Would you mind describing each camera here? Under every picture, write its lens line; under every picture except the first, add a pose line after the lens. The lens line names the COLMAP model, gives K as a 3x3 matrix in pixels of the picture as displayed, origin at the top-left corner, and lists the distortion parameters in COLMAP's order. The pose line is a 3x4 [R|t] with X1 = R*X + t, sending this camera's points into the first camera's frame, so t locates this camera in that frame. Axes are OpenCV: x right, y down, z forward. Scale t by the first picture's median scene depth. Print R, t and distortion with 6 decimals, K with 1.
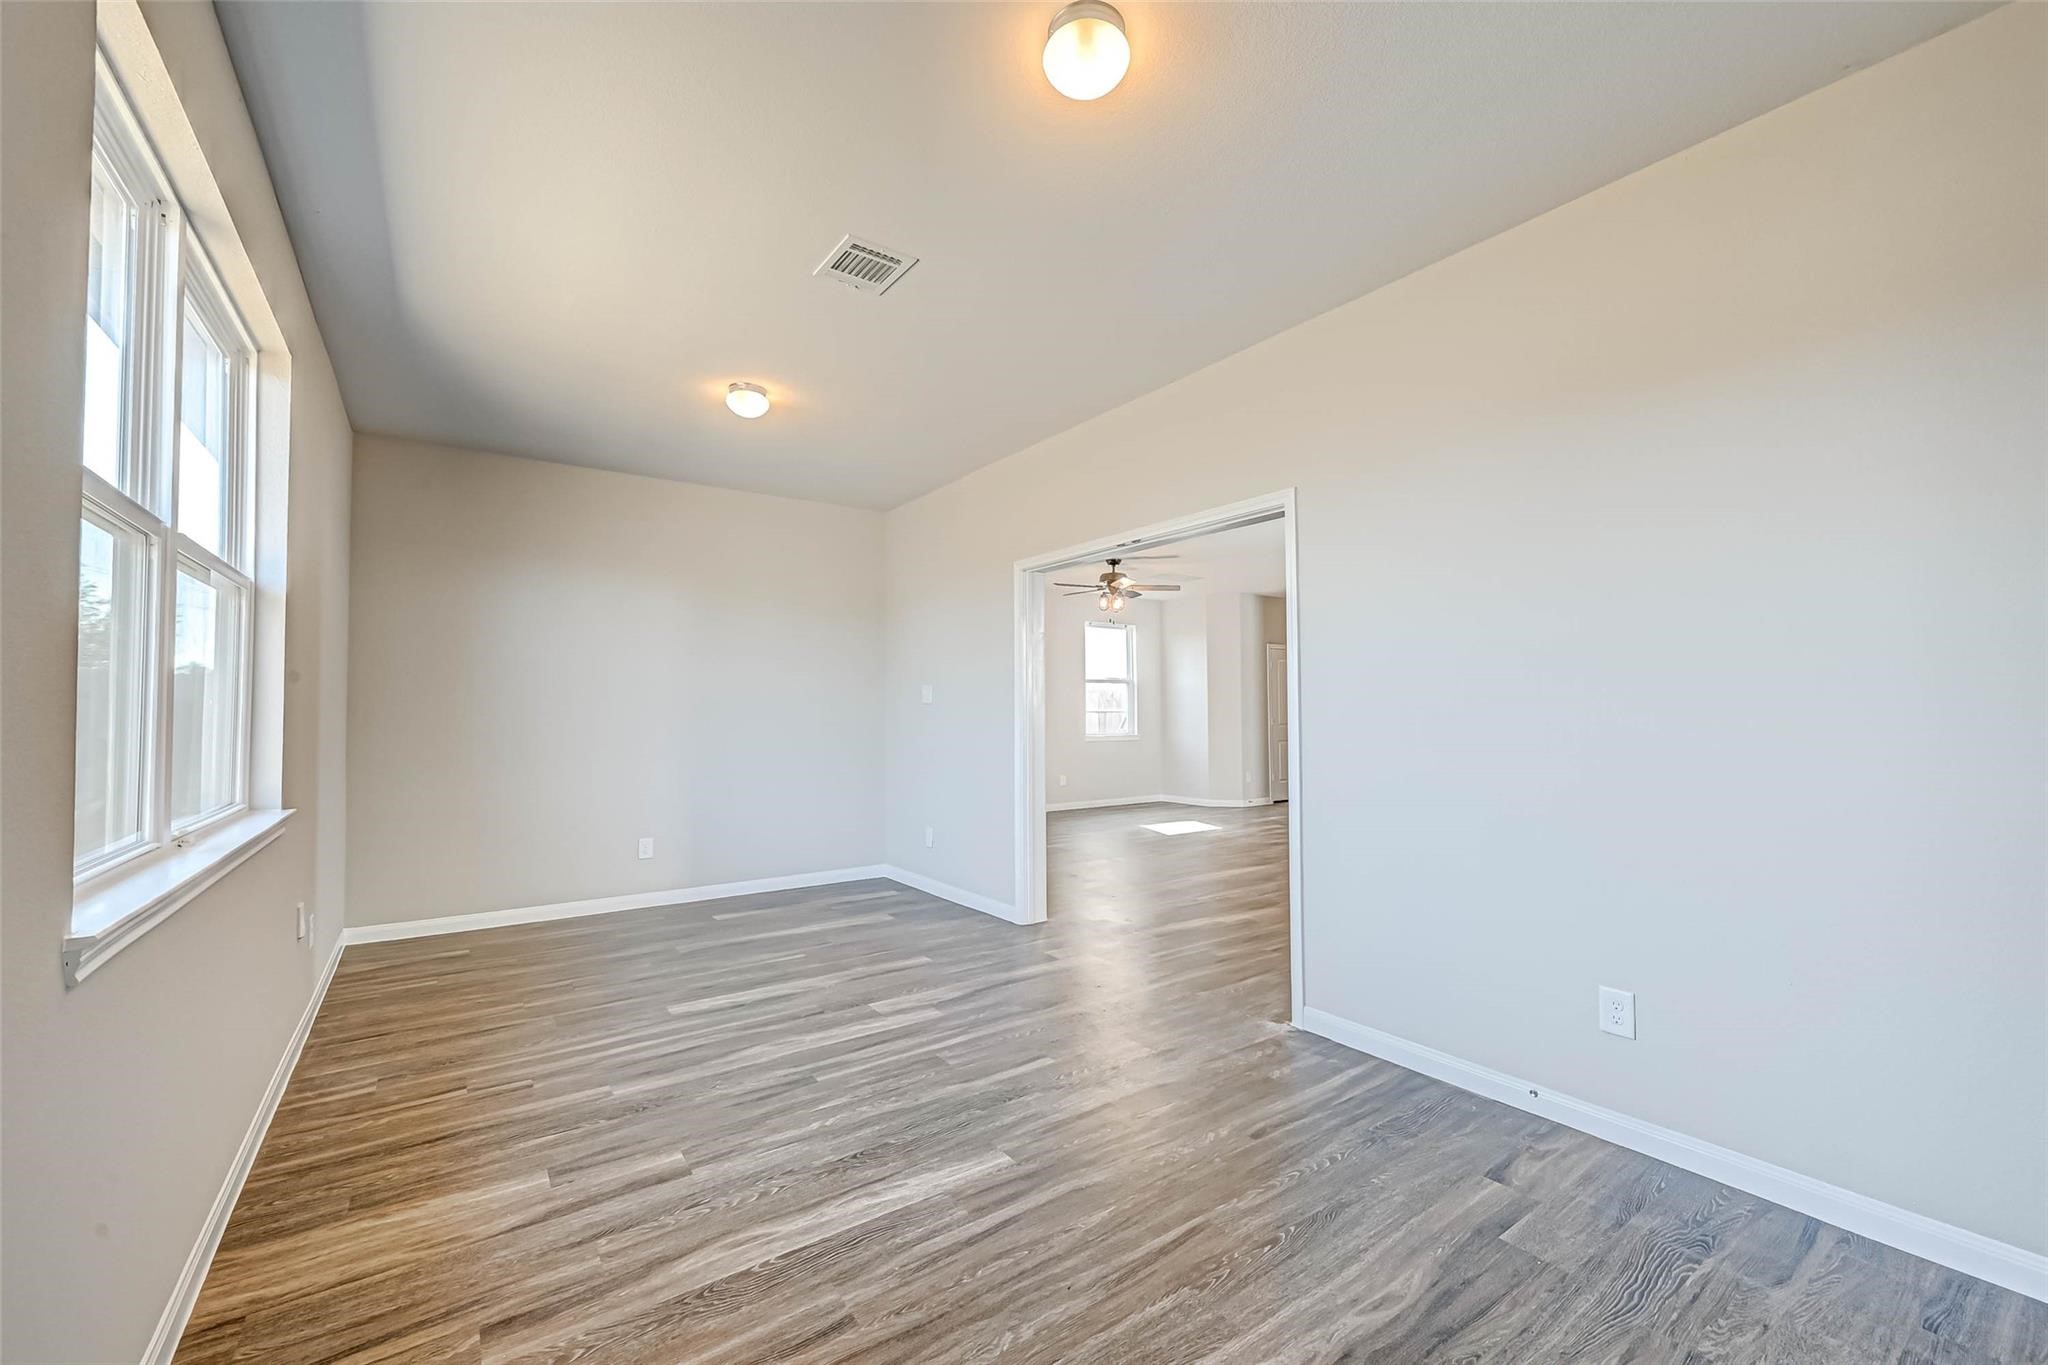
lens RADIAL K [[820.0, 0, 1029.6], [0, 820.0, 689.5], [0, 0, 1]] dist [-0.001317, -0.000091]
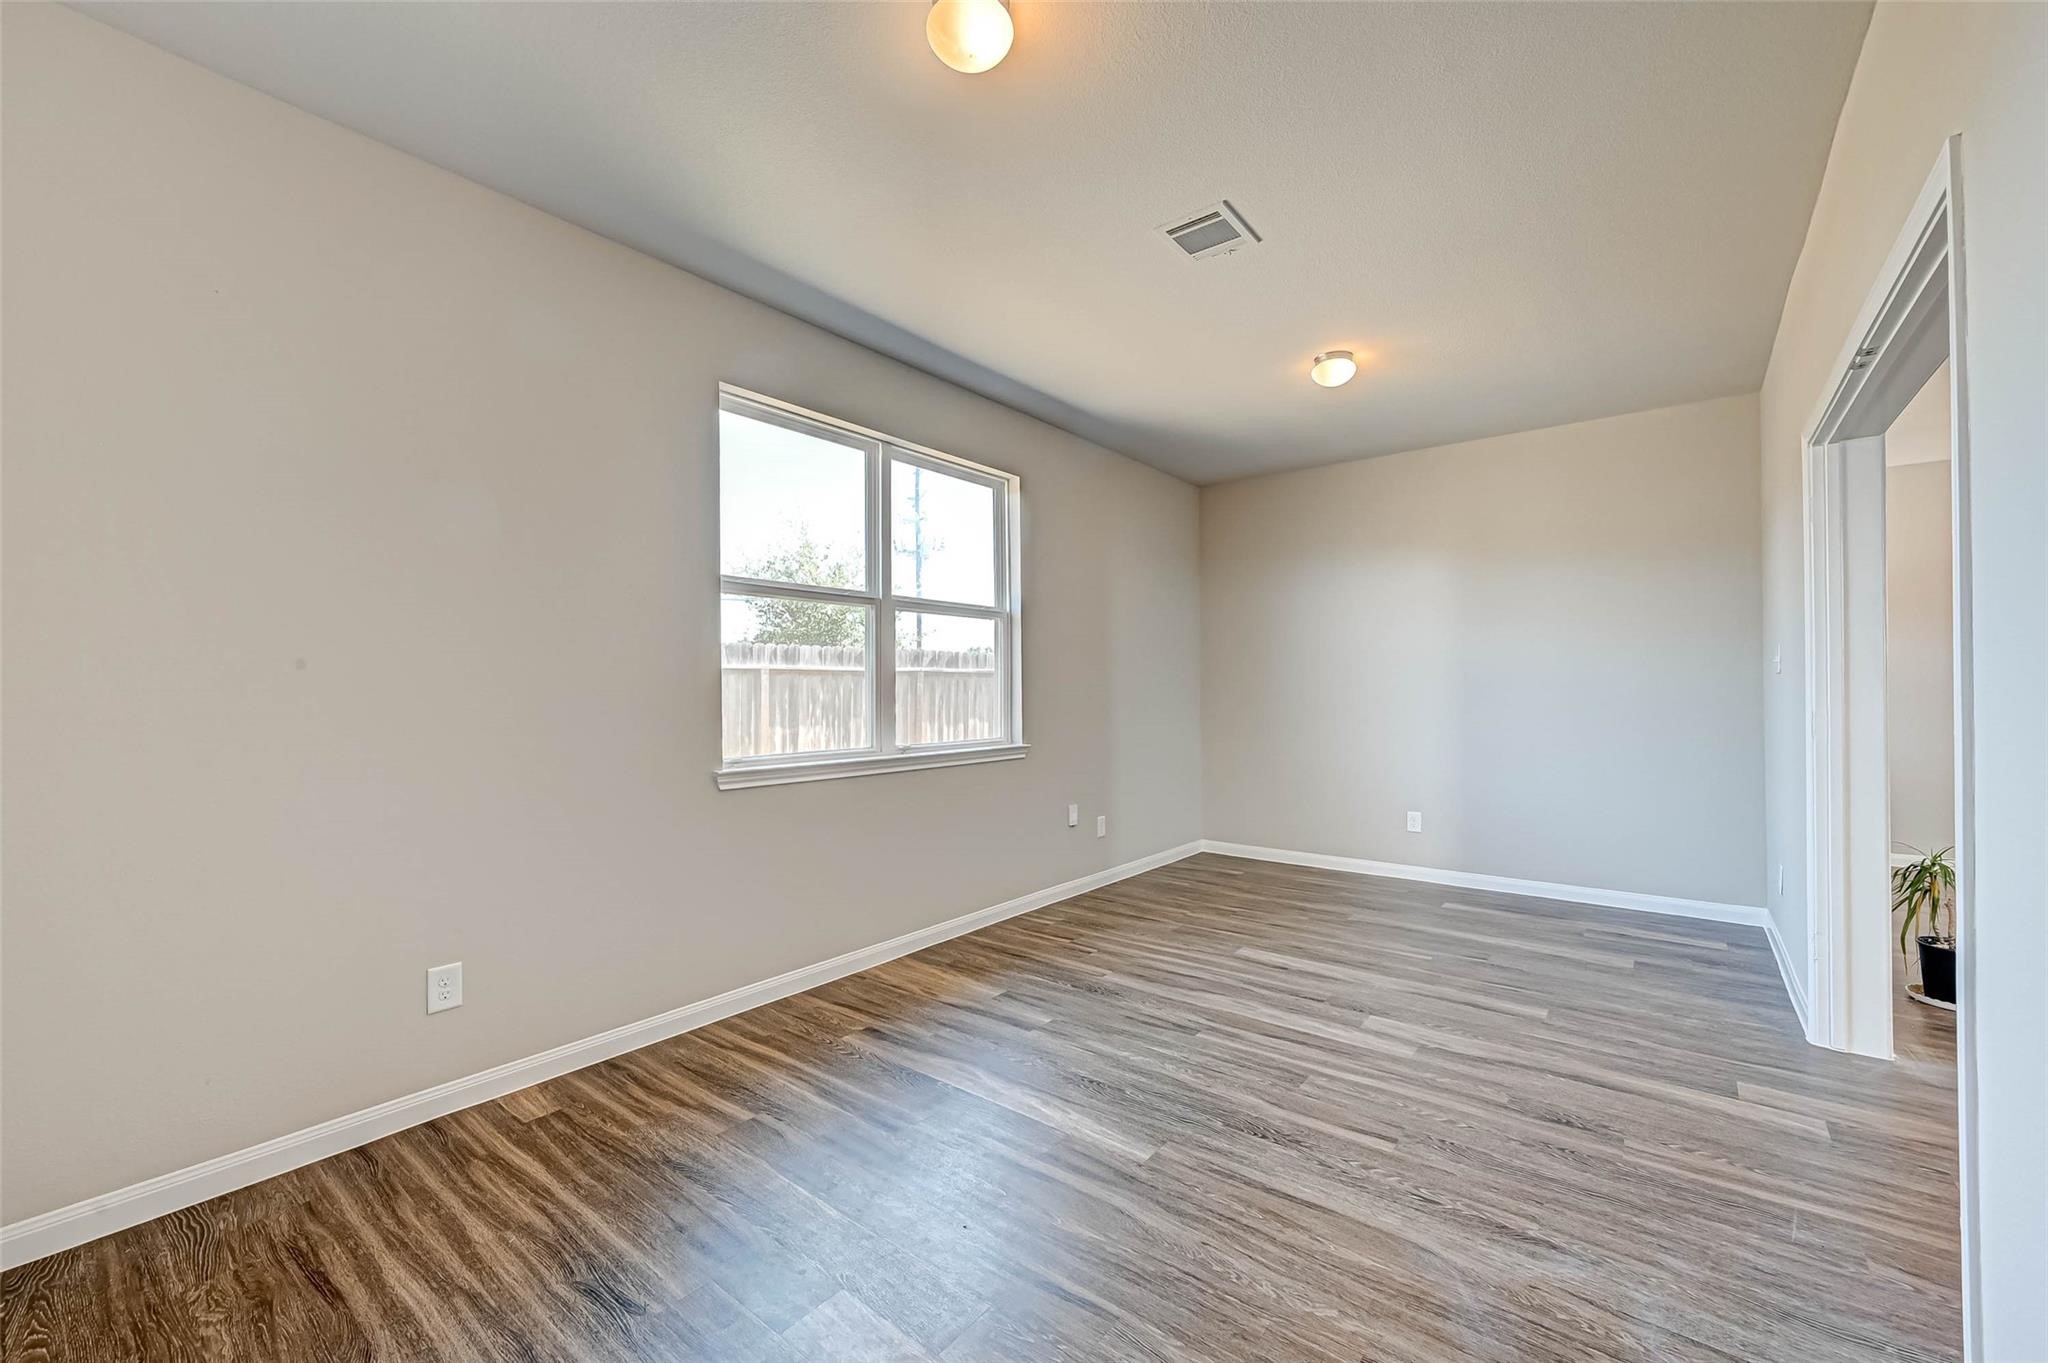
lens RADIAL K [[820.0, 0, 1029.6], [0, 820.0, 688.5], [0, 0, 1]] dist [-0.001317, -0.000091]
pose [[0.274647, 0.001052, -0.961544, 0.625131], [0.027052, 0.999595, 0.008821, 0.013821], [0.961164, -0.028434, 0.274508, 0.462548]]
